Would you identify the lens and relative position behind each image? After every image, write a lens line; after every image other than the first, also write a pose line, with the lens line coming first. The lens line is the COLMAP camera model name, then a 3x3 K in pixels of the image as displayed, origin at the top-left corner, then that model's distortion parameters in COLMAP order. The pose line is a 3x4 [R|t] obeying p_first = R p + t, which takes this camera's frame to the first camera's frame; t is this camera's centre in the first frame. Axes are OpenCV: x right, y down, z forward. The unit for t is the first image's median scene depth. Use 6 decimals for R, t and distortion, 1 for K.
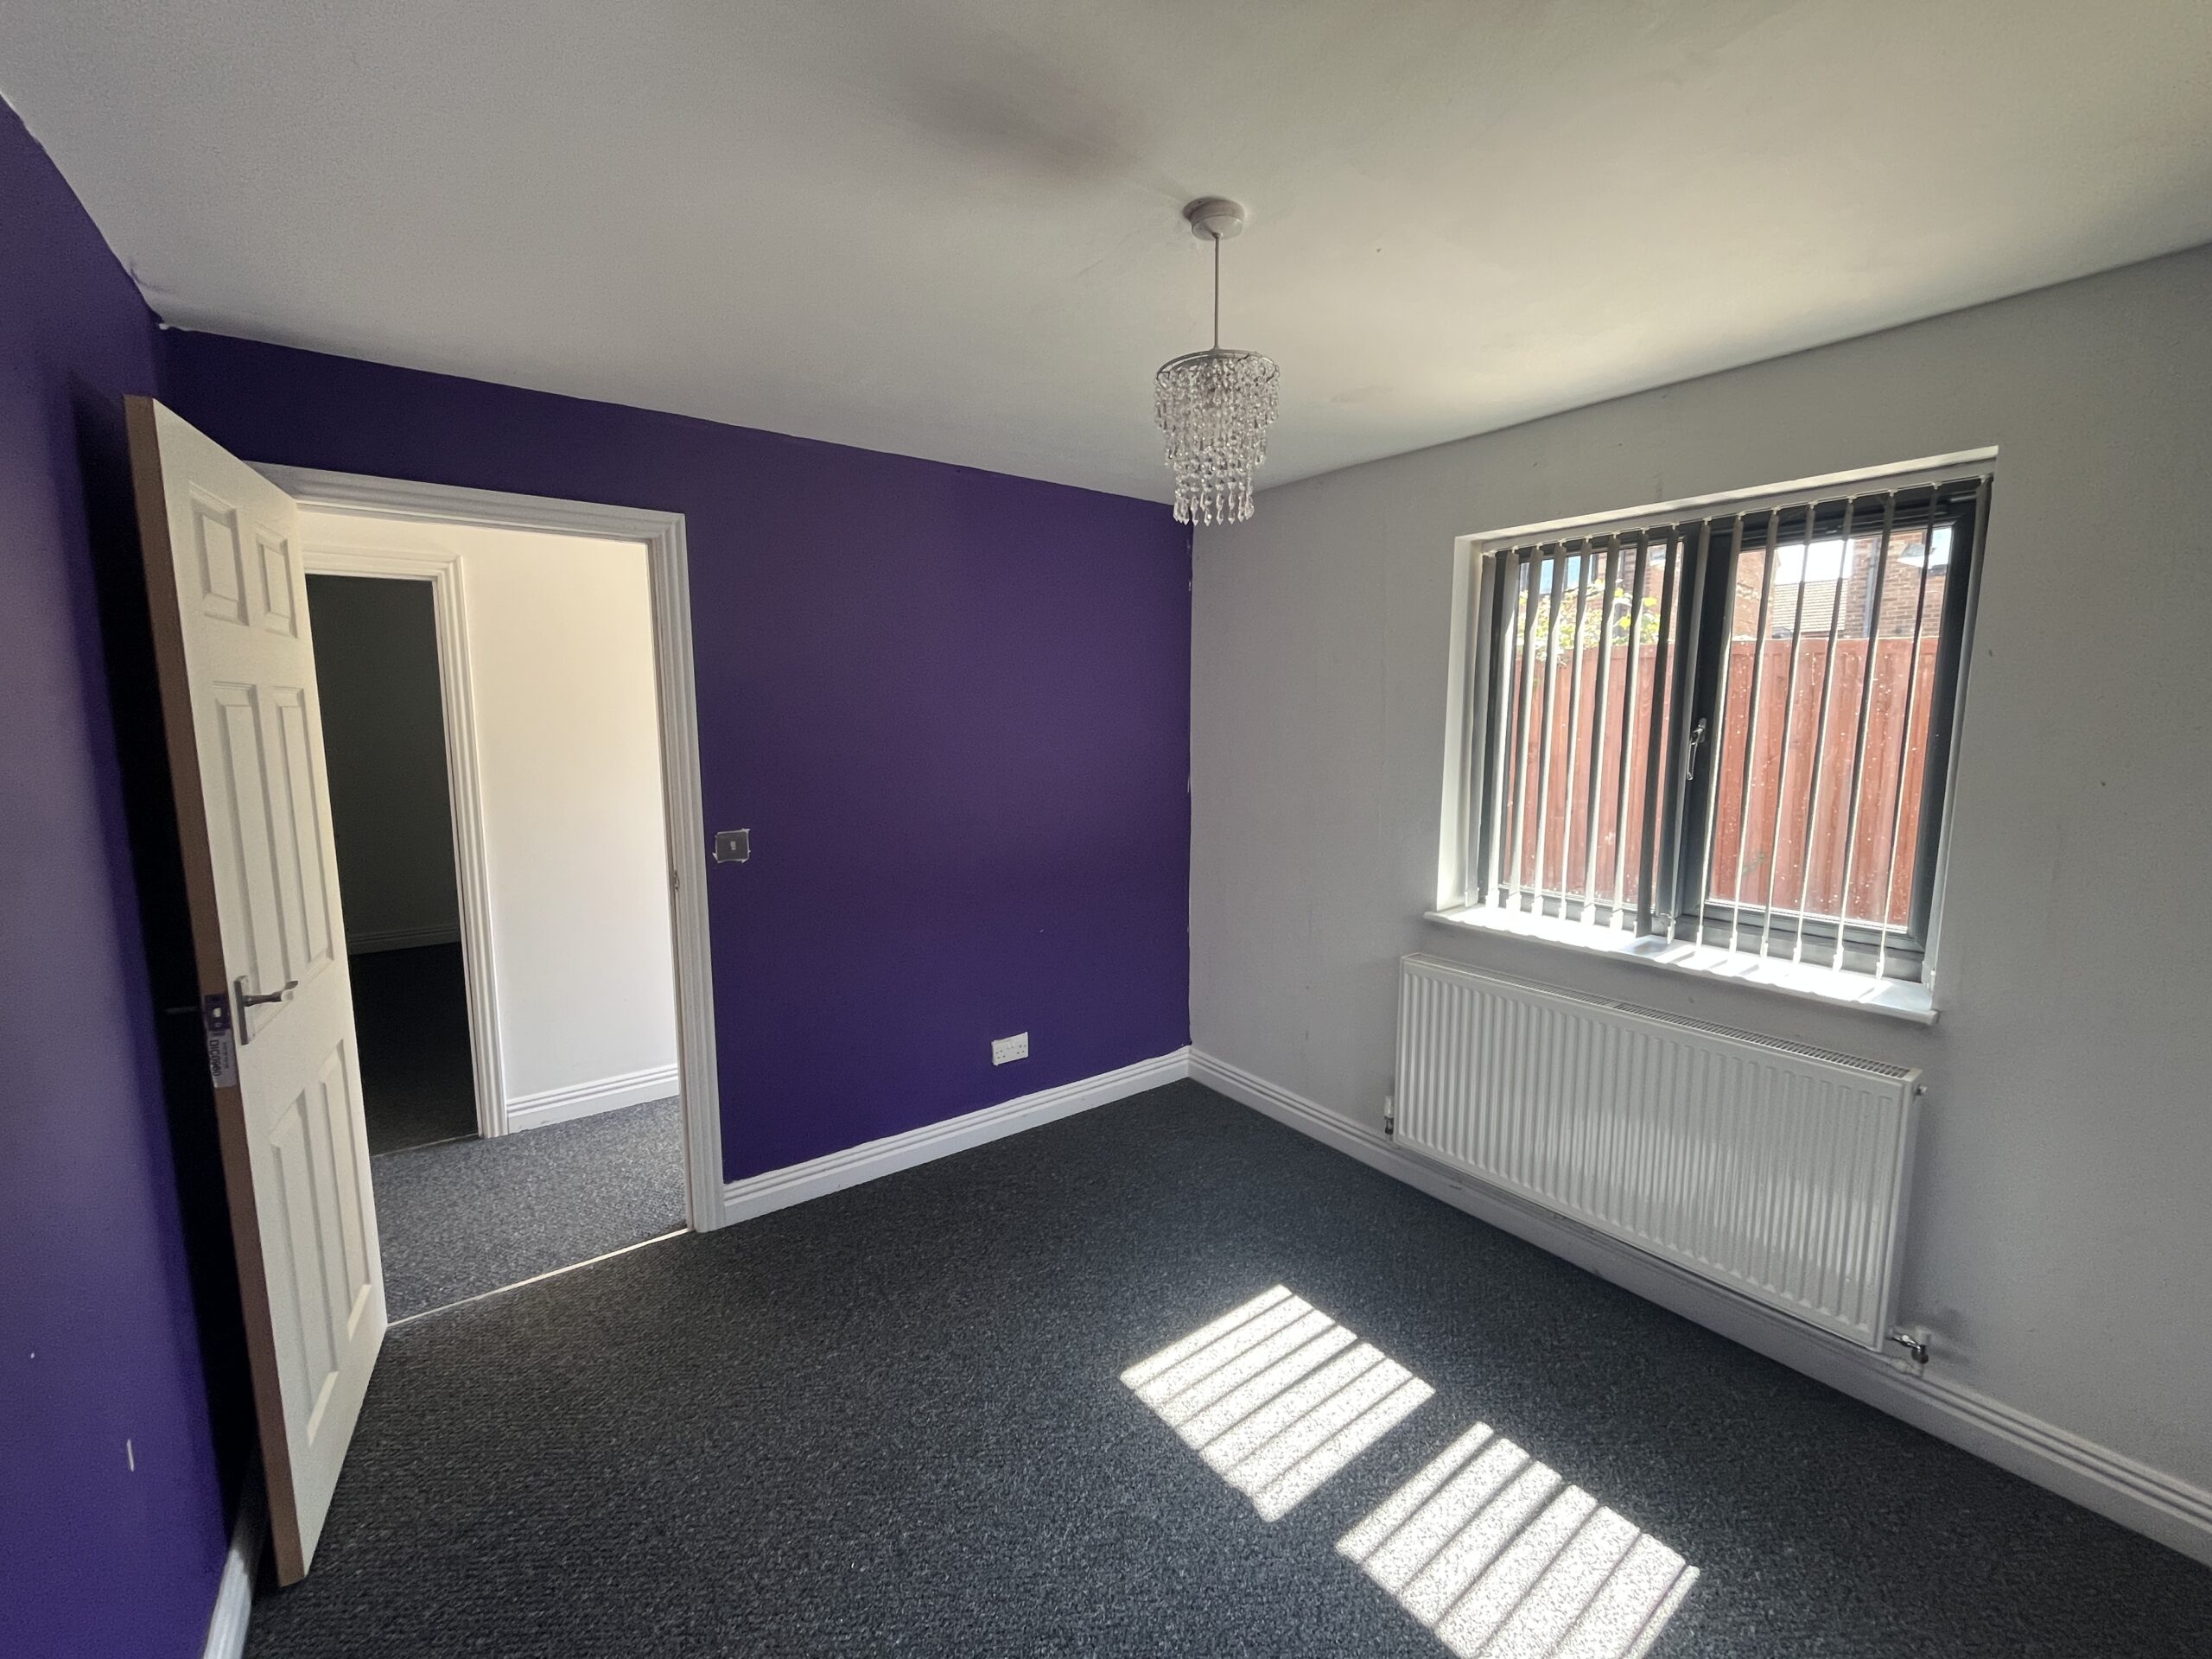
lens RADIAL K [[892.4, 0, 1099.9], [0, 892.4, 835.1], [0, 0, 1]] dist [-0.001175, 0.000344]
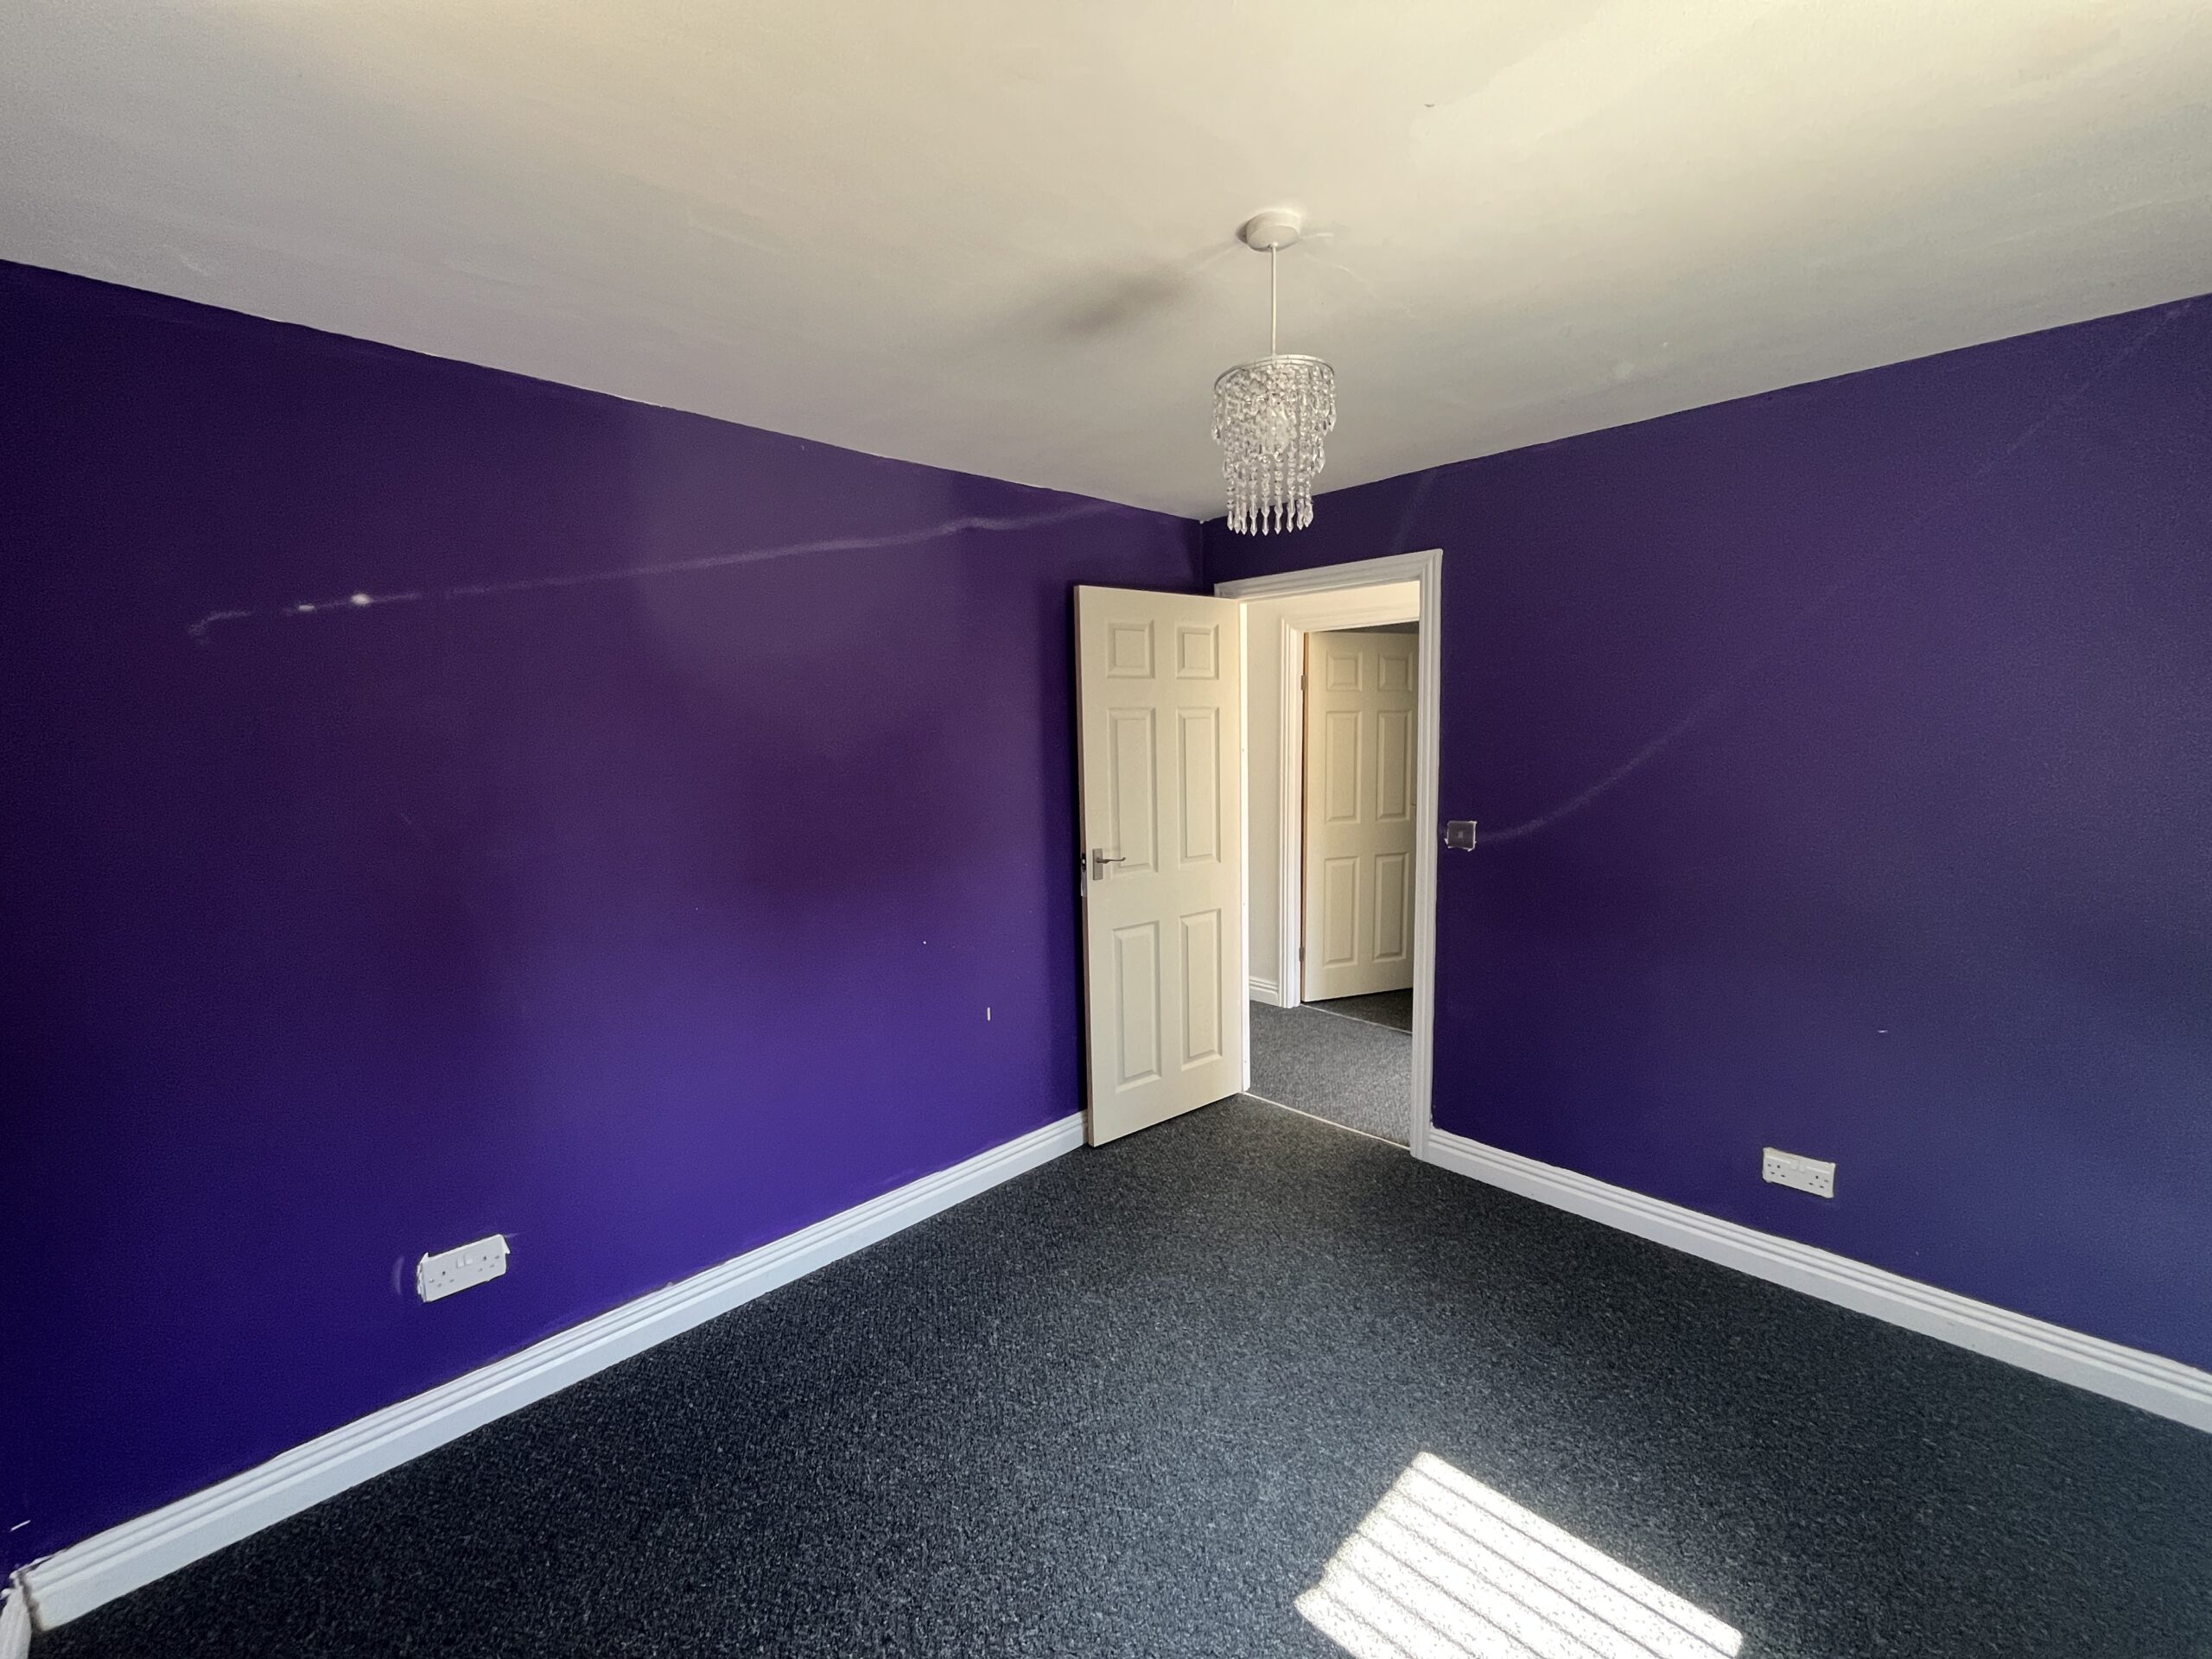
lens RADIAL K [[892.4, 0, 1098.0], [0, 892.4, 818.0], [0, 0, 1]] dist [-0.001175, 0.000344]
pose [[0.142927, 0.101717, -0.984493, 0.829970], [-0.114016, 0.989775, 0.085710, -0.070396], [0.983144, 0.099998, 0.153062, 0.493282]]
